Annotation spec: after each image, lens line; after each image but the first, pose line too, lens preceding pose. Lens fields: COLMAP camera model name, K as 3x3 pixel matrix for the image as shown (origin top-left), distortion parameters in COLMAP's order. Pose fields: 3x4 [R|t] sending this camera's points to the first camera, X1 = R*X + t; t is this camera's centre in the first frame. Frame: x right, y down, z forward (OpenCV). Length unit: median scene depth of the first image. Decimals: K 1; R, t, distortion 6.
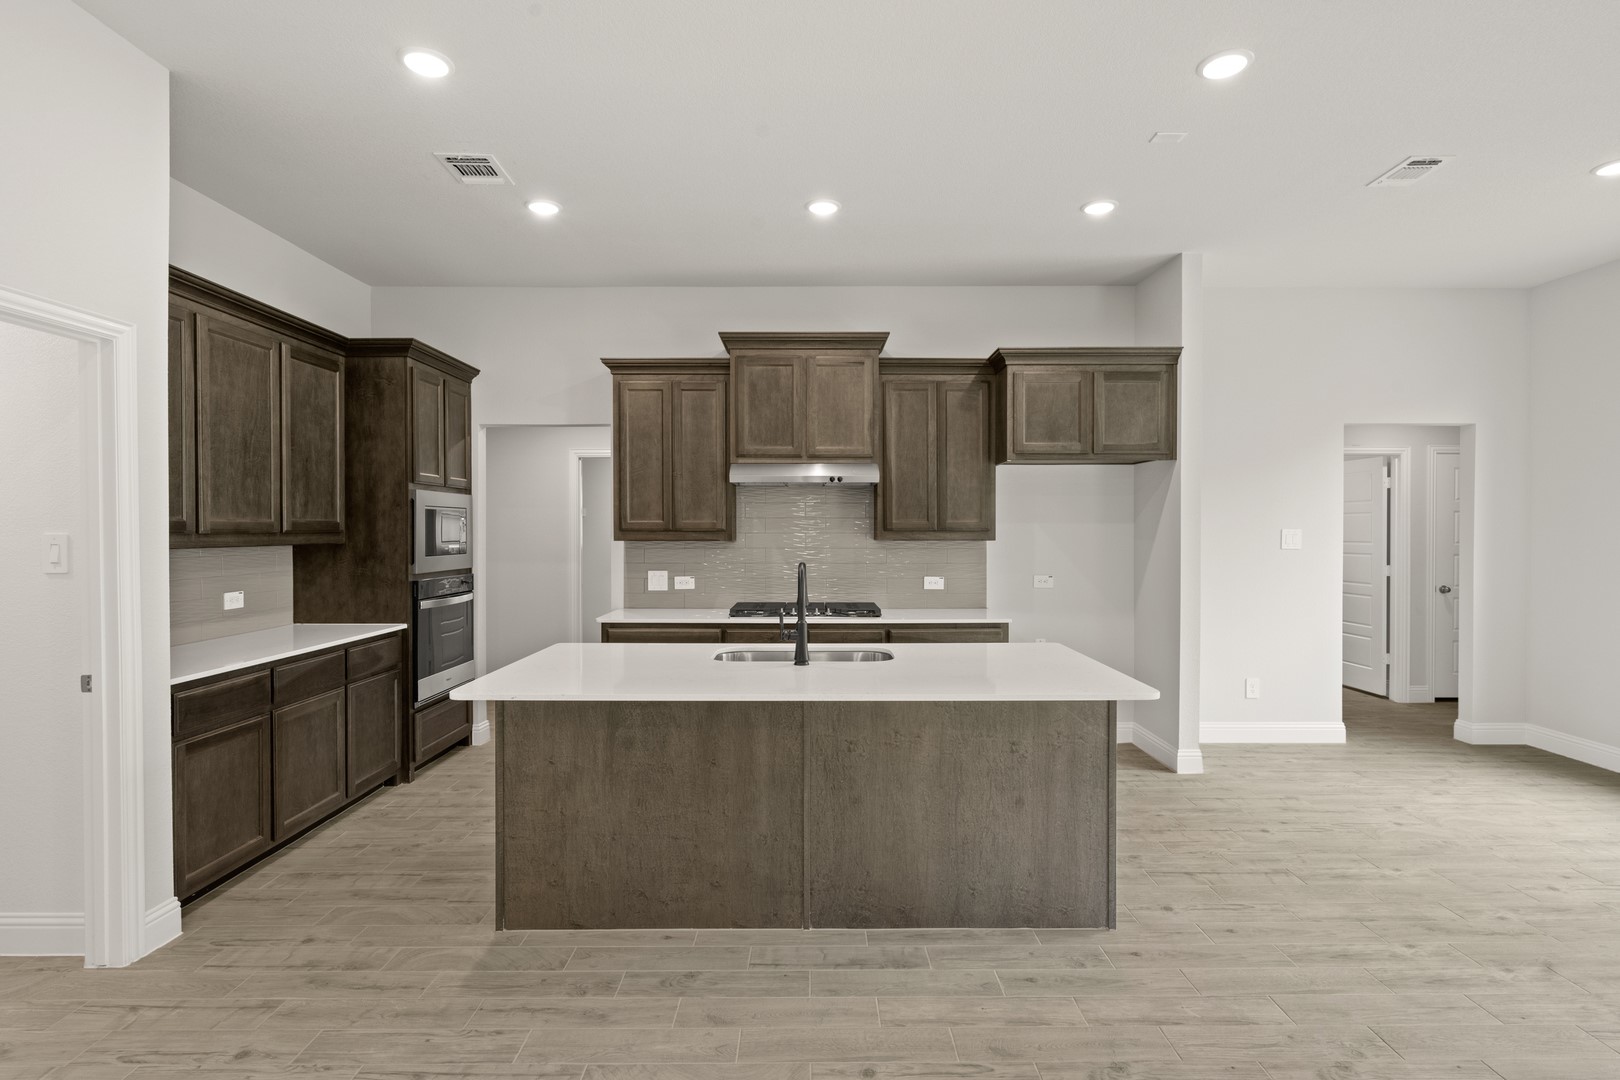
lens RADIAL K [[789.8, 0, 820.0], [0, 789.8, 545.3], [0, 0, 1]] dist [0.002978, -0.000942]
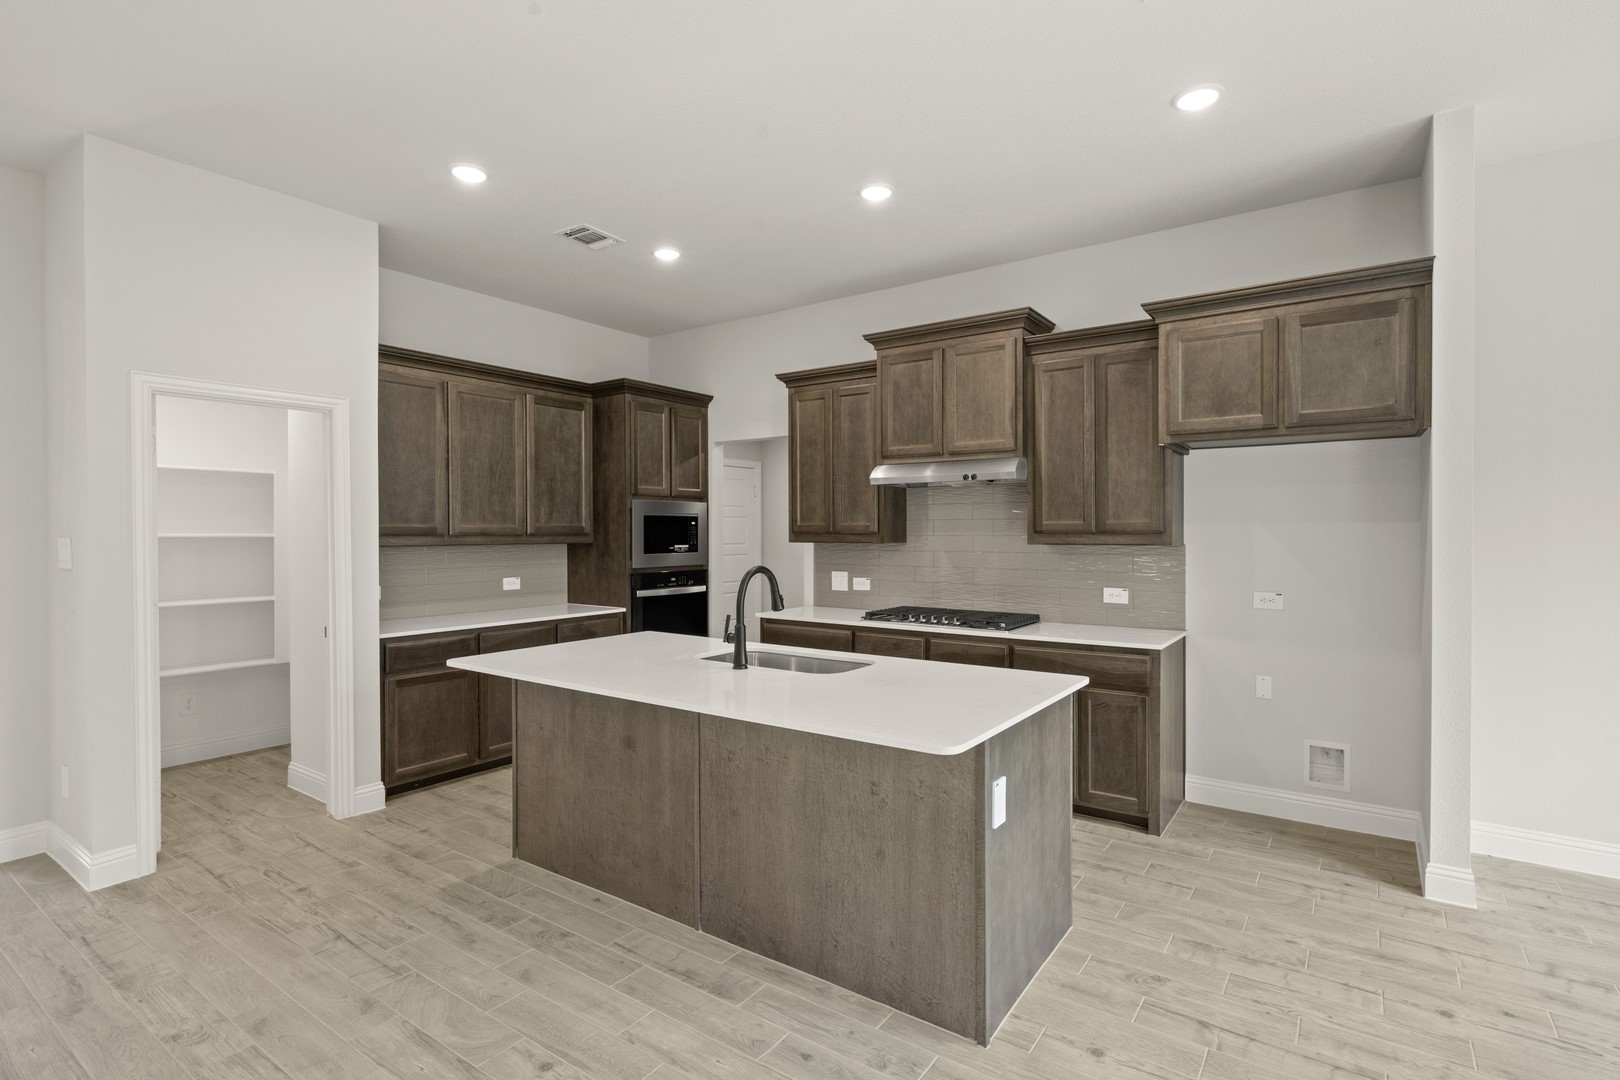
lens RADIAL K [[789.8, 0, 821.0], [0, 789.8, 533.4], [0, 0, 1]] dist [0.002978, -0.000942]
pose [[0.815587, 0.000659, -0.578635, 0.442703], [-0.009489, 0.999880, -0.012236, -0.005665], [0.578557, 0.015470, 0.815495, 0.168427]]
